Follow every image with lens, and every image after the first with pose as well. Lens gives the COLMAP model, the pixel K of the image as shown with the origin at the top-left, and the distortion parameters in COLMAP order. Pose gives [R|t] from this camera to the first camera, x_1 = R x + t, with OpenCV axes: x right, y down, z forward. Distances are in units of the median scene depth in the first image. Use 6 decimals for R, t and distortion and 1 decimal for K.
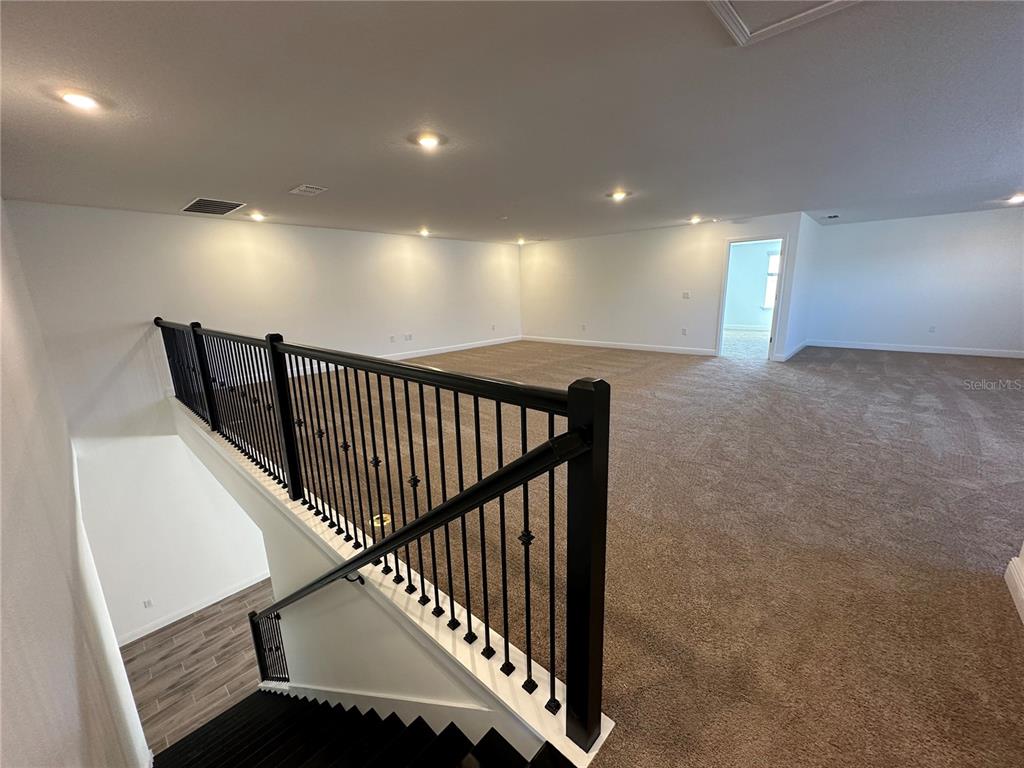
lens RADIAL K [[407.8, 0, 511.4], [0, 407.8, 382.3], [0, 0, 1]] dist [-0.004798, 0.001596]
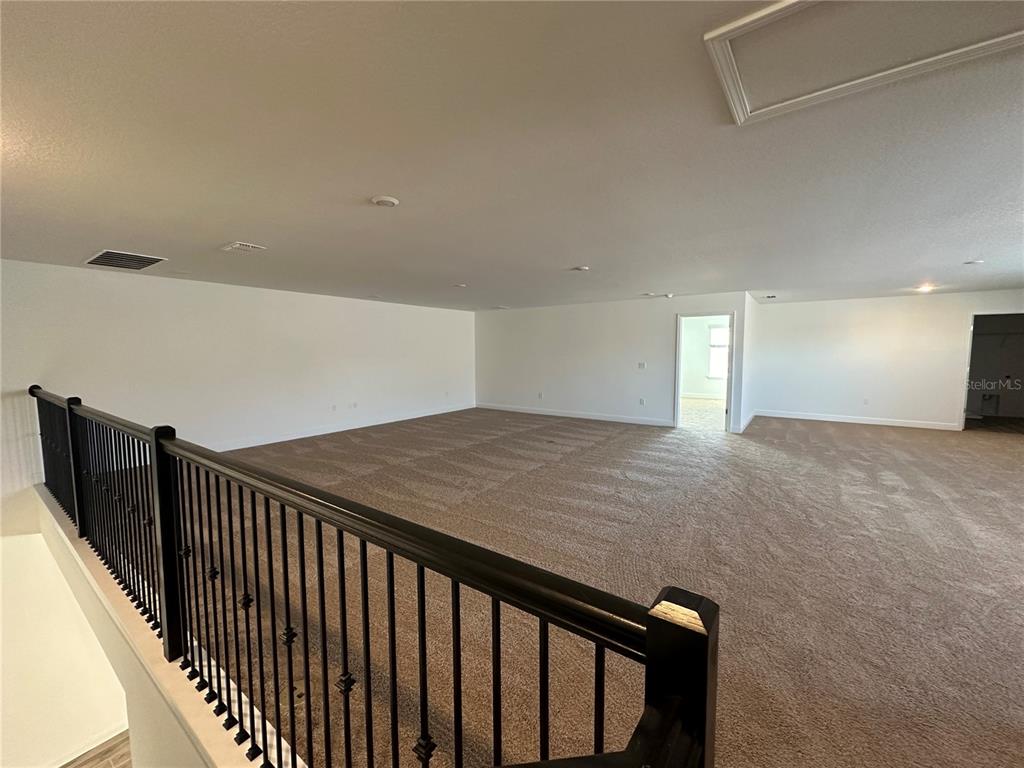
lens RADIAL K [[407.8, 0, 513.1], [0, 407.8, 383.0], [0, 0, 1]] dist [-0.004798, 0.001596]
pose [[0.992036, 0.009739, 0.125578, -0.024686], [0.008794, 0.989218, -0.146185, -0.051021], [-0.125647, 0.146125, 0.981254, 0.107410]]
